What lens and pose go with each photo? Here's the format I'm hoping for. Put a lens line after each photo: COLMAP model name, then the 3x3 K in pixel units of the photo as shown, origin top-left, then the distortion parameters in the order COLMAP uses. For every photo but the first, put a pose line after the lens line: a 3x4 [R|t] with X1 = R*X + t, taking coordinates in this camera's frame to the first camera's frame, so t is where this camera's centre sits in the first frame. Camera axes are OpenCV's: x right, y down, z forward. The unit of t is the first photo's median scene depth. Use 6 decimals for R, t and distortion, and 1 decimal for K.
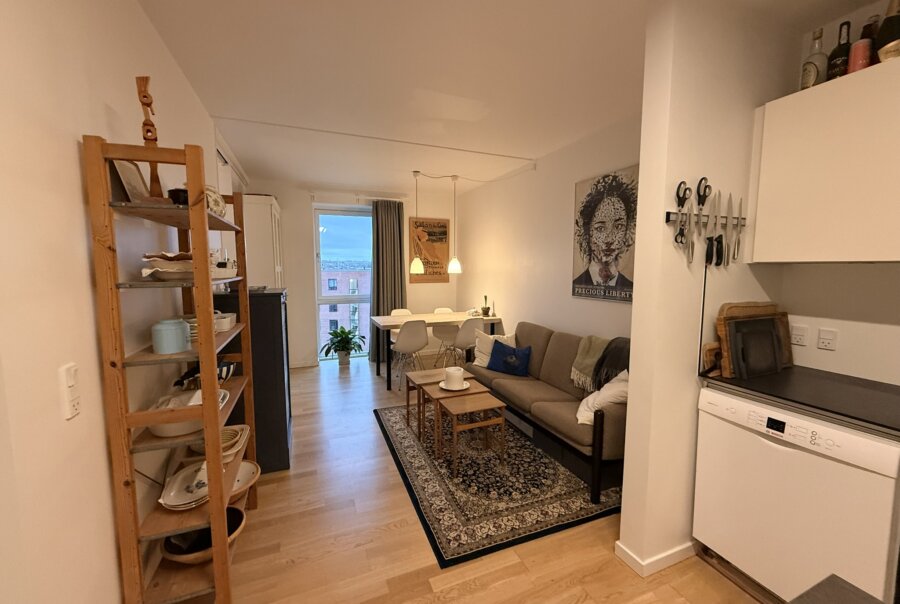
lens RADIAL K [[355.4, 0, 447.9], [0, 355.4, 300.5], [0, 0, 1]] dist [-0.000751, 0.000403]
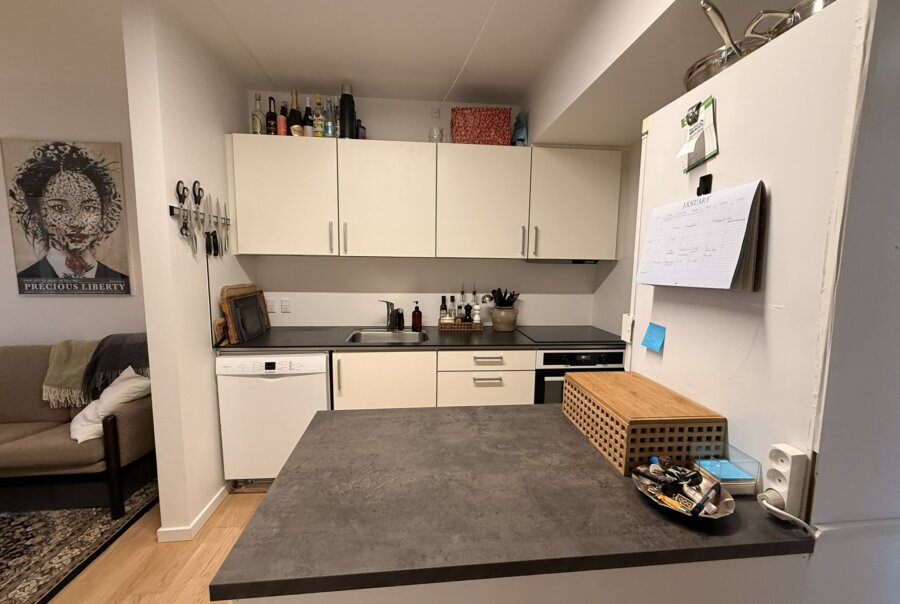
lens RADIAL K [[355.4, 0, 449.1], [0, 355.4, 299.5], [0, 0, 1]] dist [-0.000751, 0.000403]
pose [[0.277119, -0.098947, 0.955727, -0.185109], [0.078813, 0.993672, 0.080023, 0.015341], [-0.957598, 0.053148, 0.283164, -0.101363]]
